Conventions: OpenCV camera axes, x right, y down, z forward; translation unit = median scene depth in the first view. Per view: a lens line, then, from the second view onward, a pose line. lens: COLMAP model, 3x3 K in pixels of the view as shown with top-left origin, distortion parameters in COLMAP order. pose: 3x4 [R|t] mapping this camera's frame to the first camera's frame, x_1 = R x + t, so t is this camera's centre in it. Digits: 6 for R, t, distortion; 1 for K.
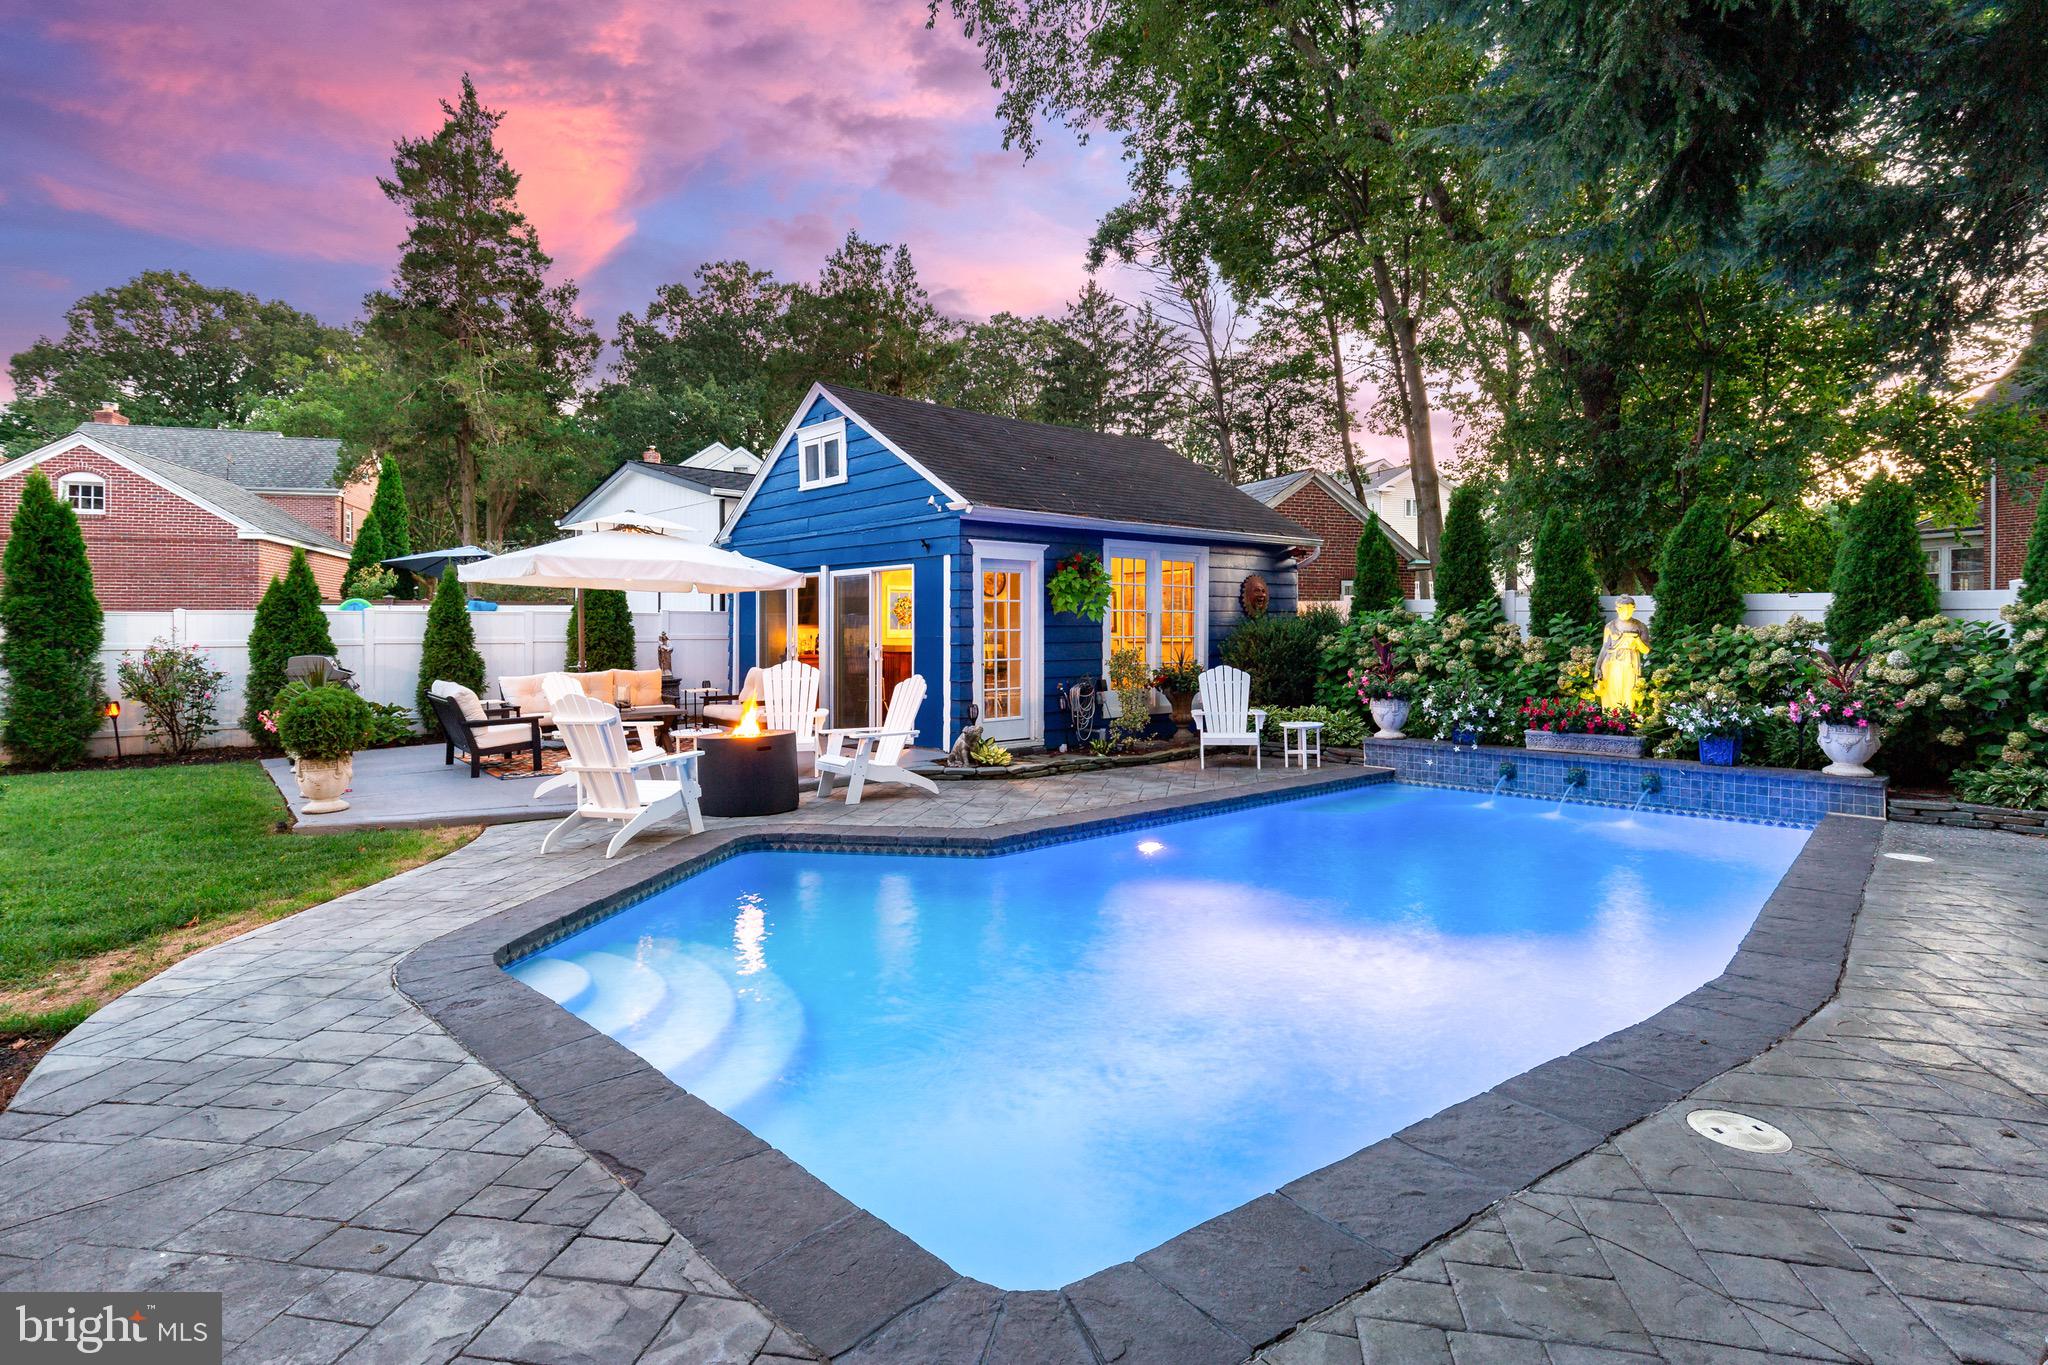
lens RADIAL K [[1036.5, 0, 1025.6], [0, 1036.5, 630.0], [0, 0, 1]] dist [0.001414, -0.001794]
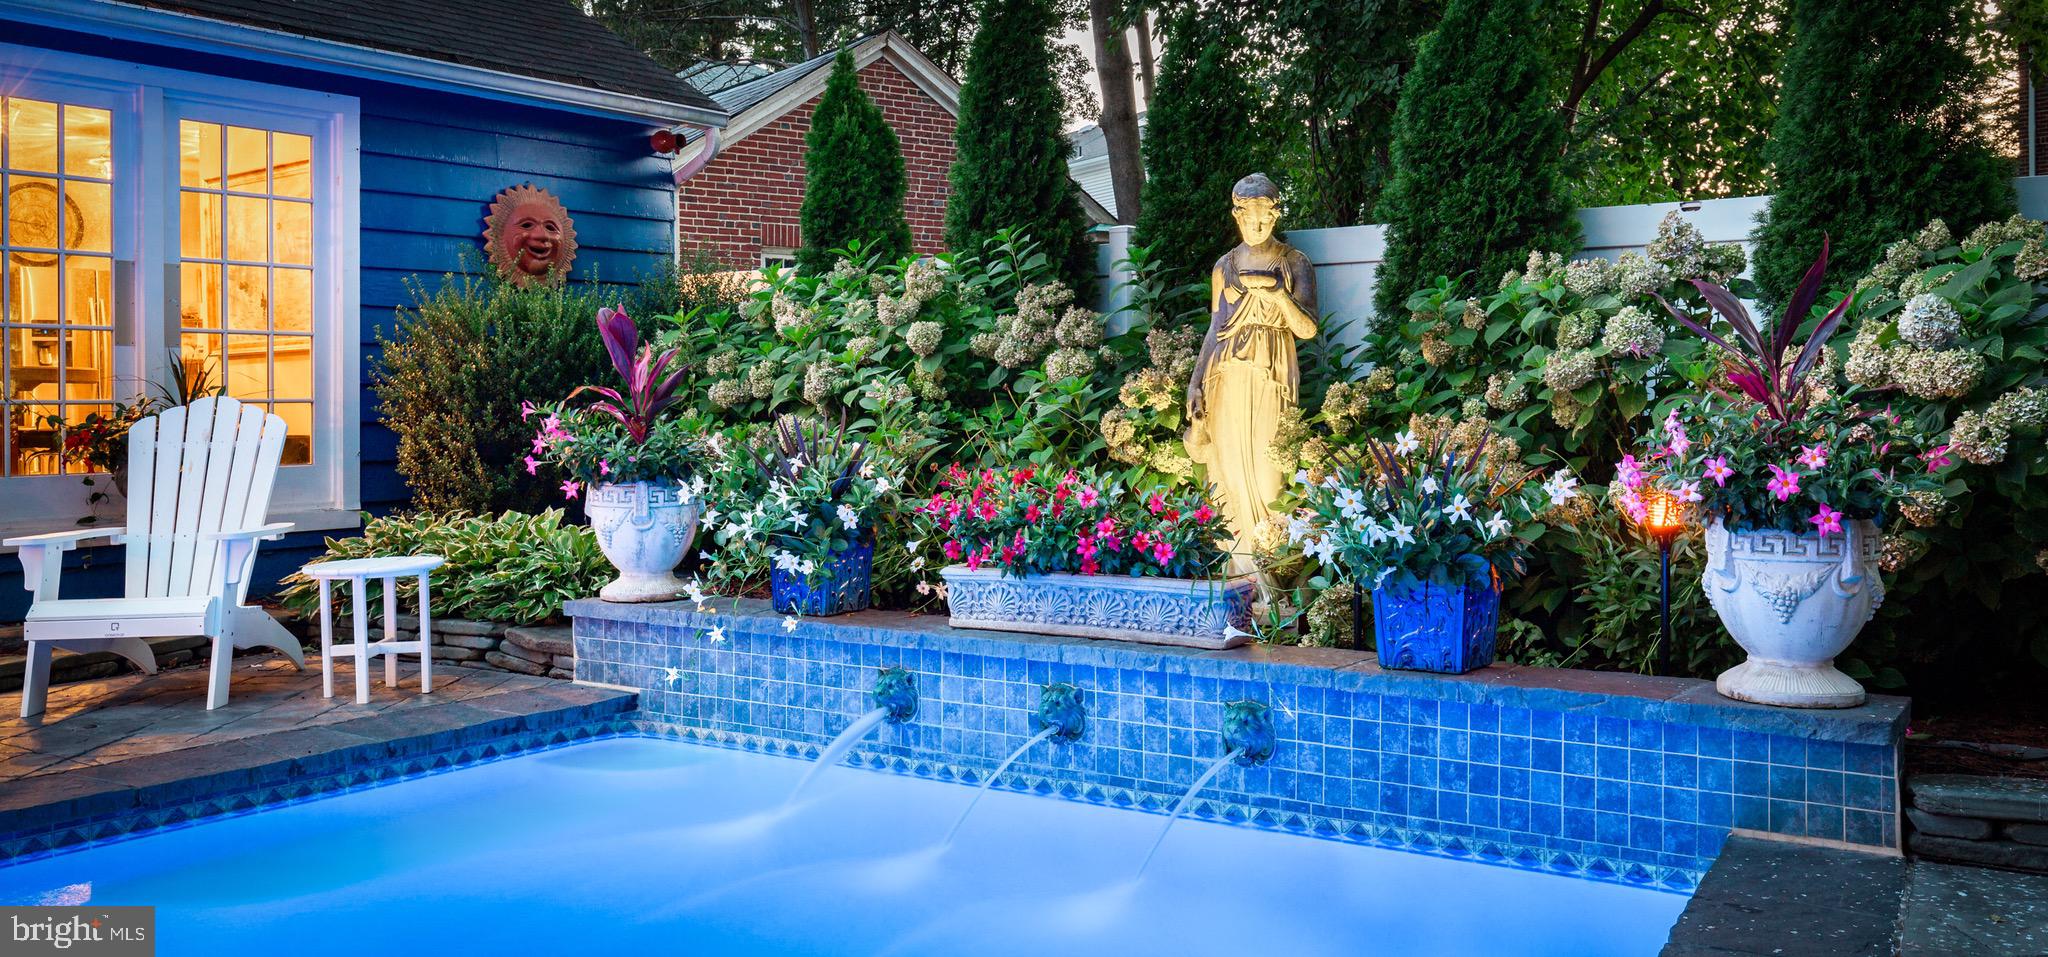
lens RADIAL K [[1648.4, 0, 1056.6], [0, 1648.4, 383.8], [0, 0, 1]] dist [0.003054, -0.012144]
pose [[0.974973, -0.003961, 0.222289, 0.364305], [0.006375, 0.999928, -0.010145, 0.040284], [-0.222233, 0.011308, 0.974928, 0.440637]]
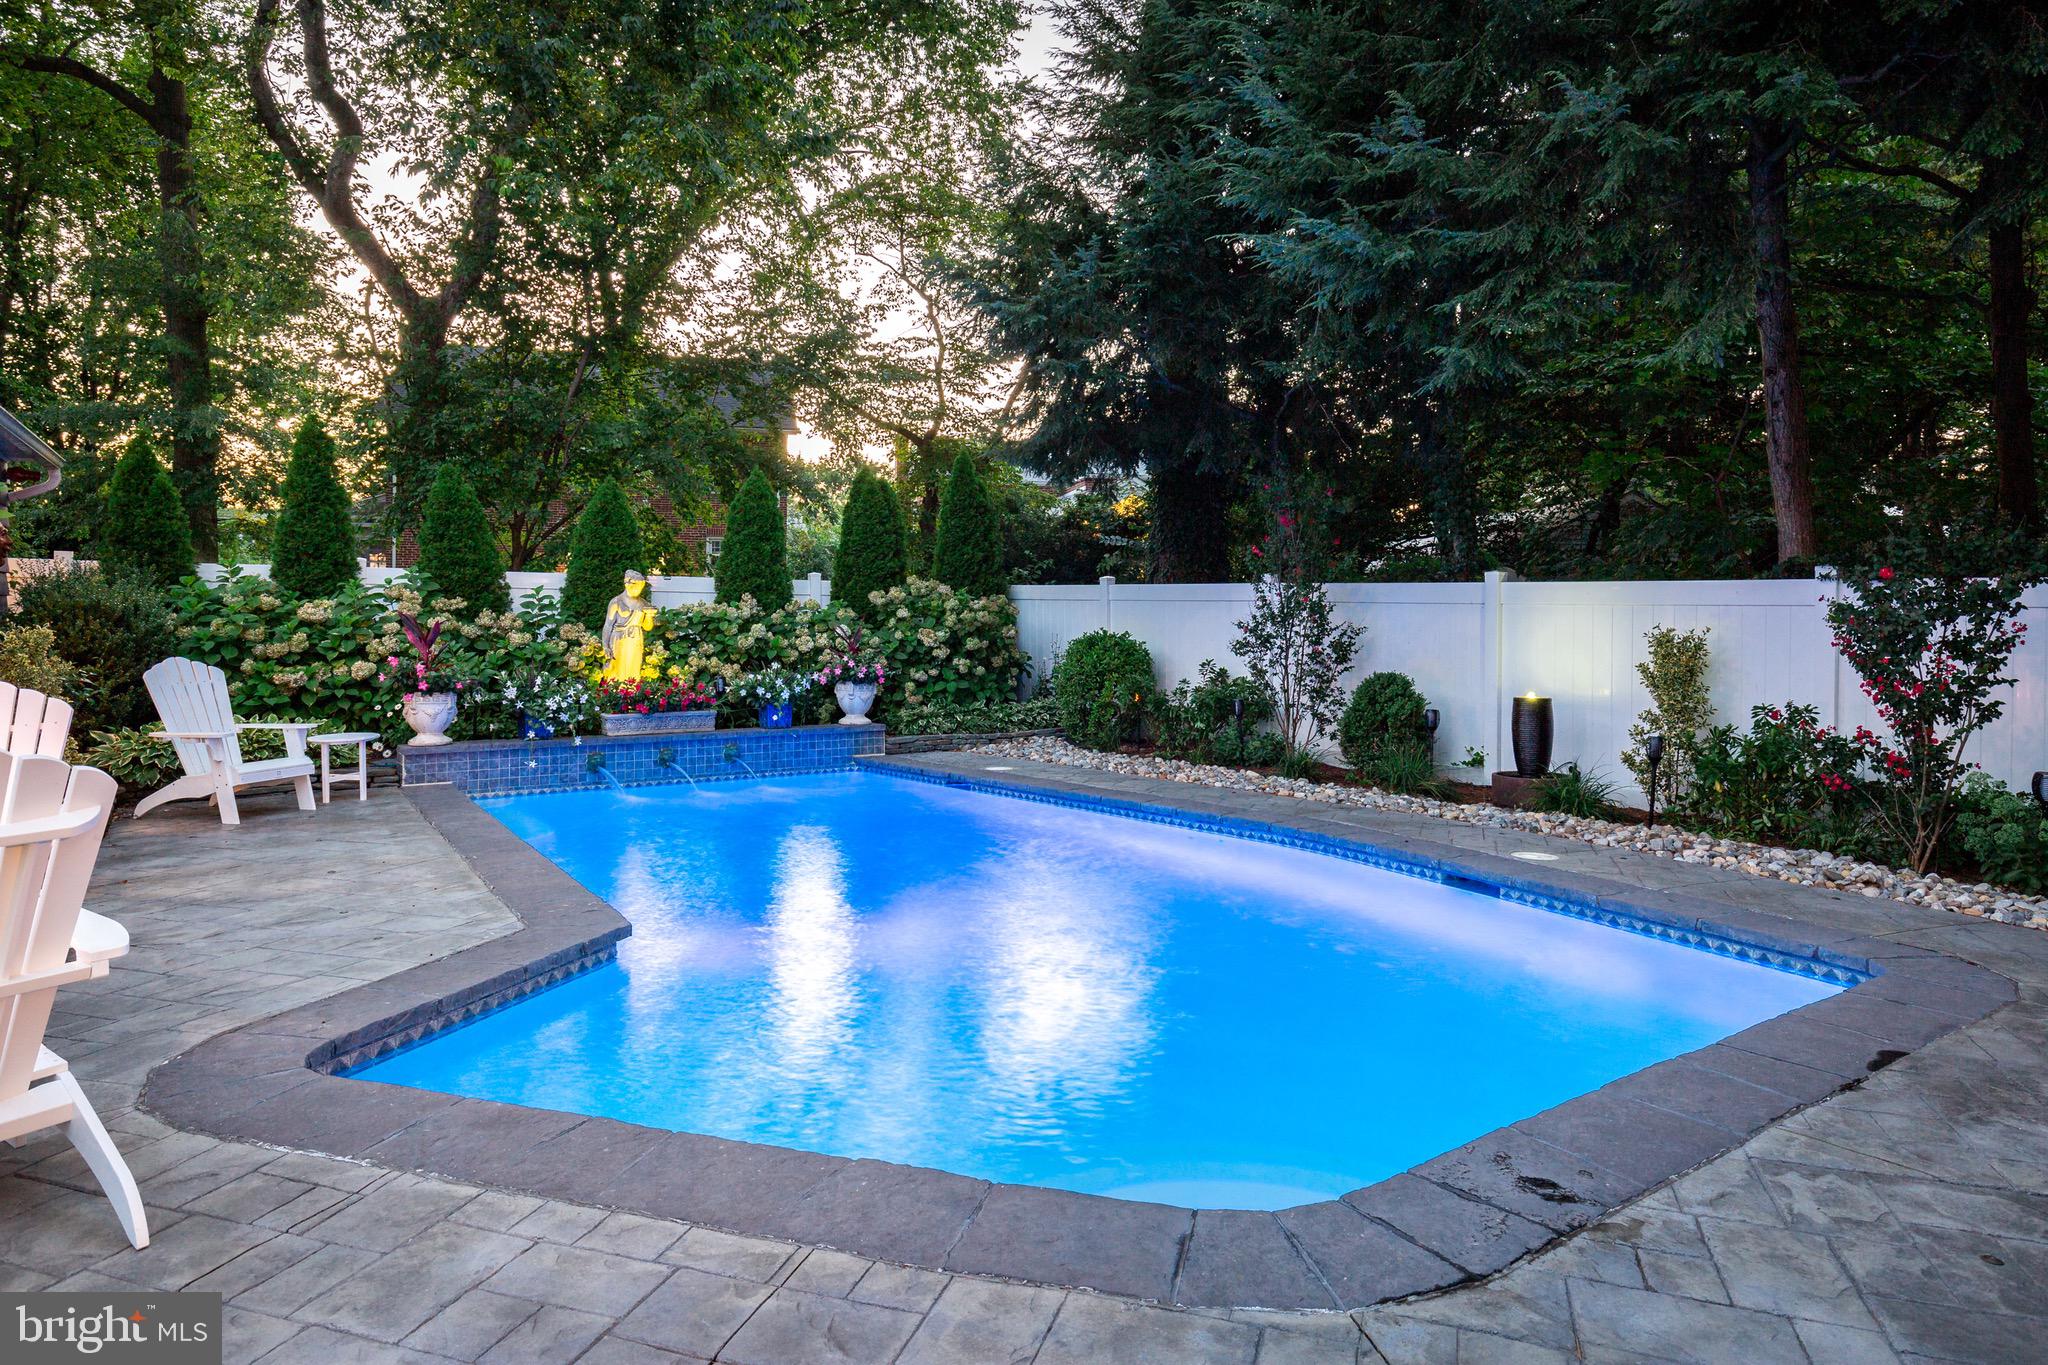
lens RADIAL K [[1210.6, 0, 1019.2], [0, 1210.6, 623.7], [0, 0, 1]] dist [-0.004504, 0.003665]
pose [[0.164805, 0.002435, 0.986323, -0.455414], [-0.000928, 0.999997, -0.002314, 0.017325], [-0.986326, -0.000534, 0.164807, 0.428671]]
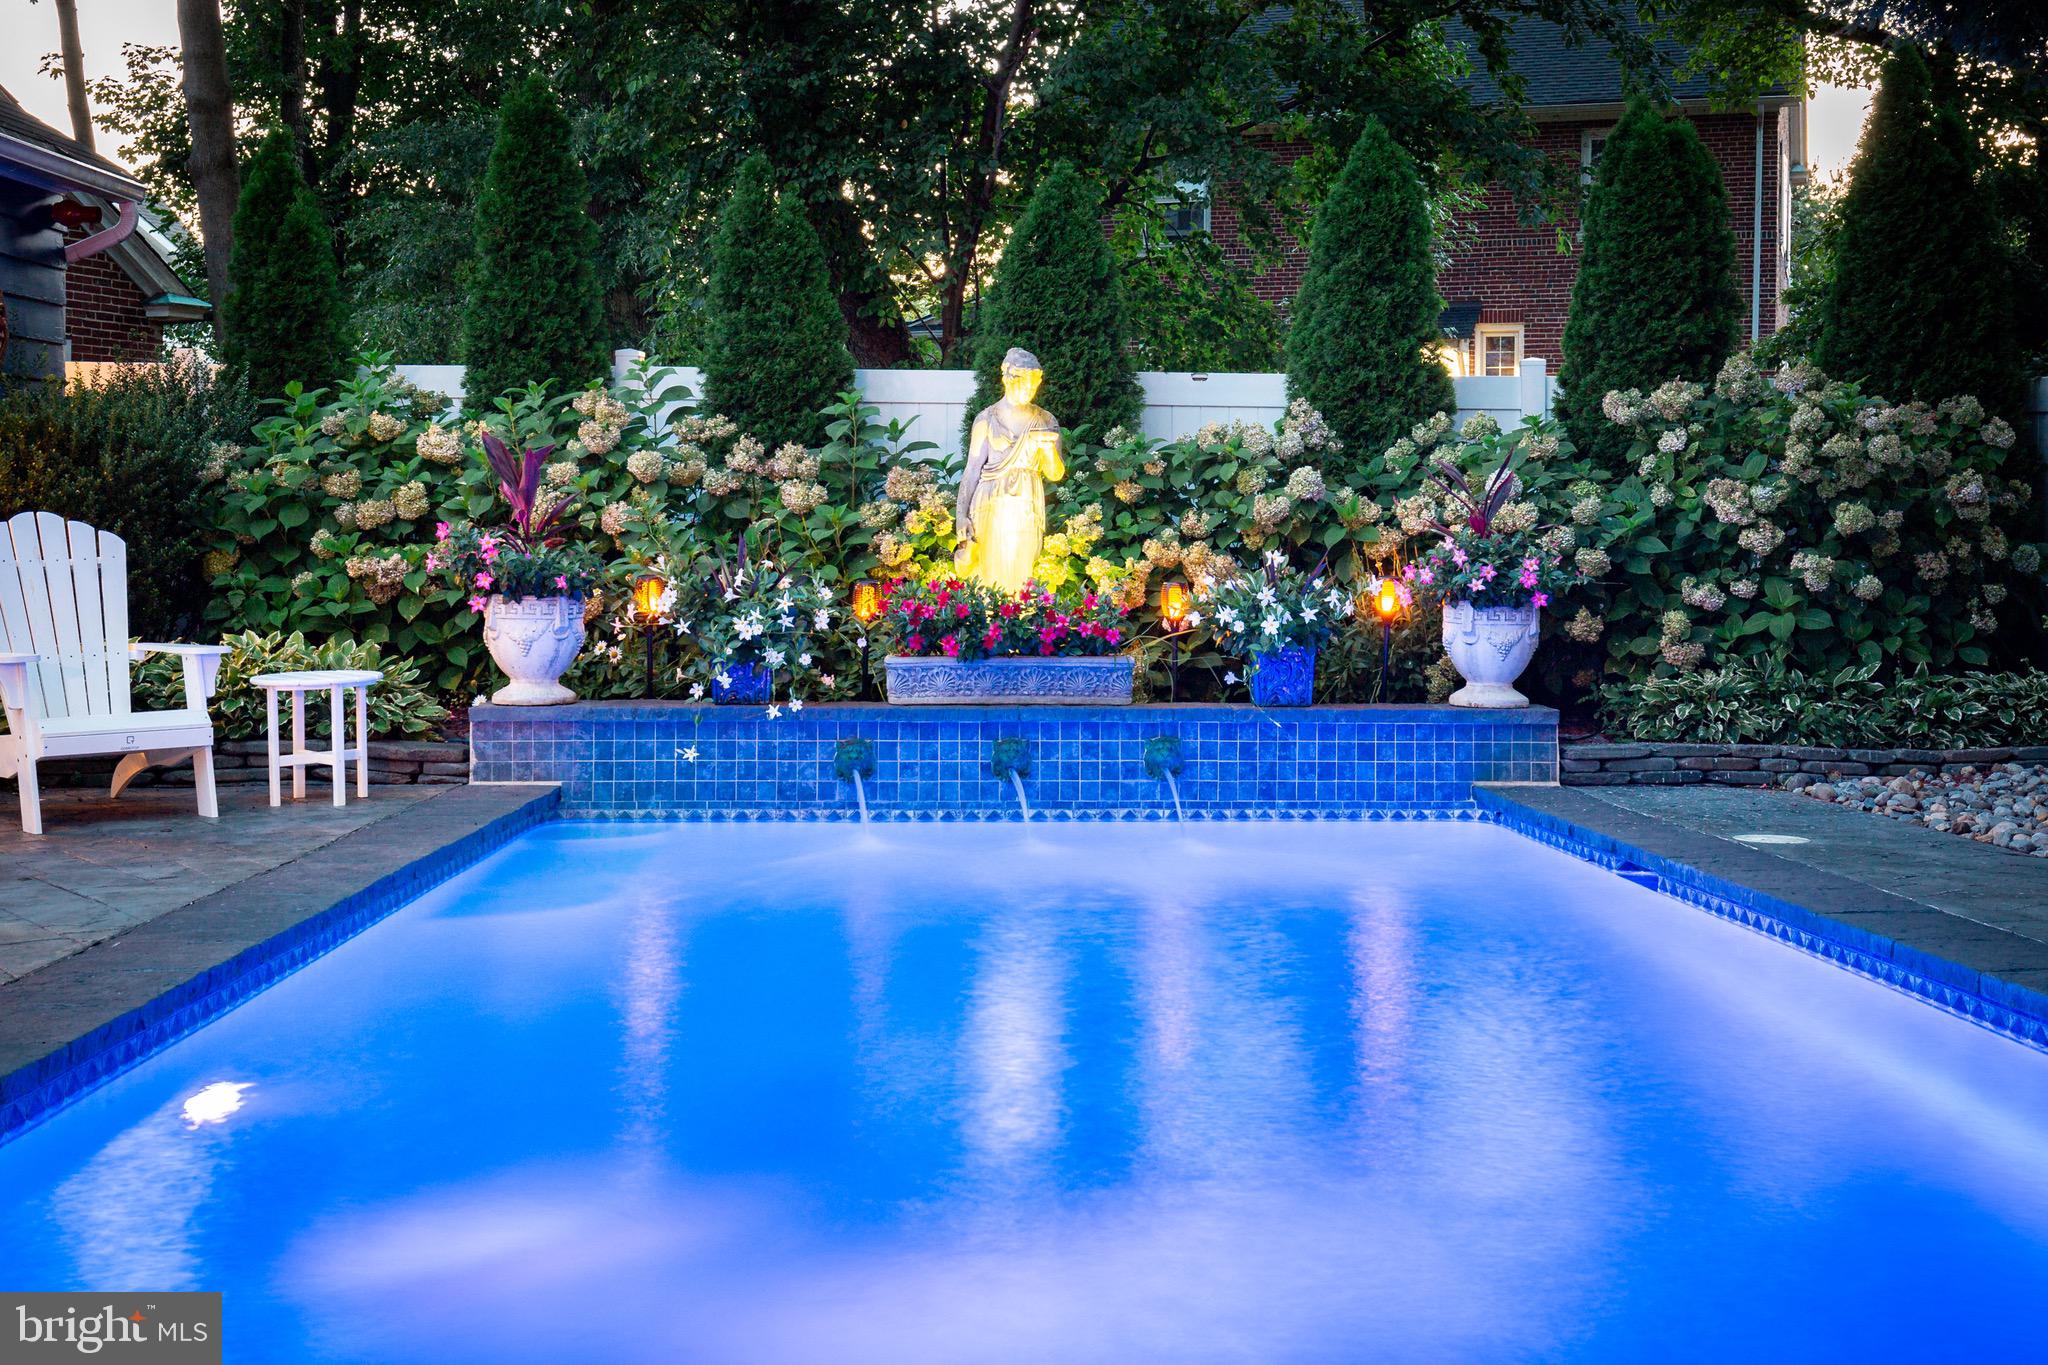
lens RADIAL K [[2317.2, 0, 1070.6], [0, 2317.2, 568.3], [0, 0, 1]] dist [0.006004, 0.000000]
pose [[0.656019, -0.010892, 0.754666, -0.151766], [-0.005786, 0.999794, 0.019460, 0.038615], [-0.754722, -0.017132, 0.655820, 0.308789]]
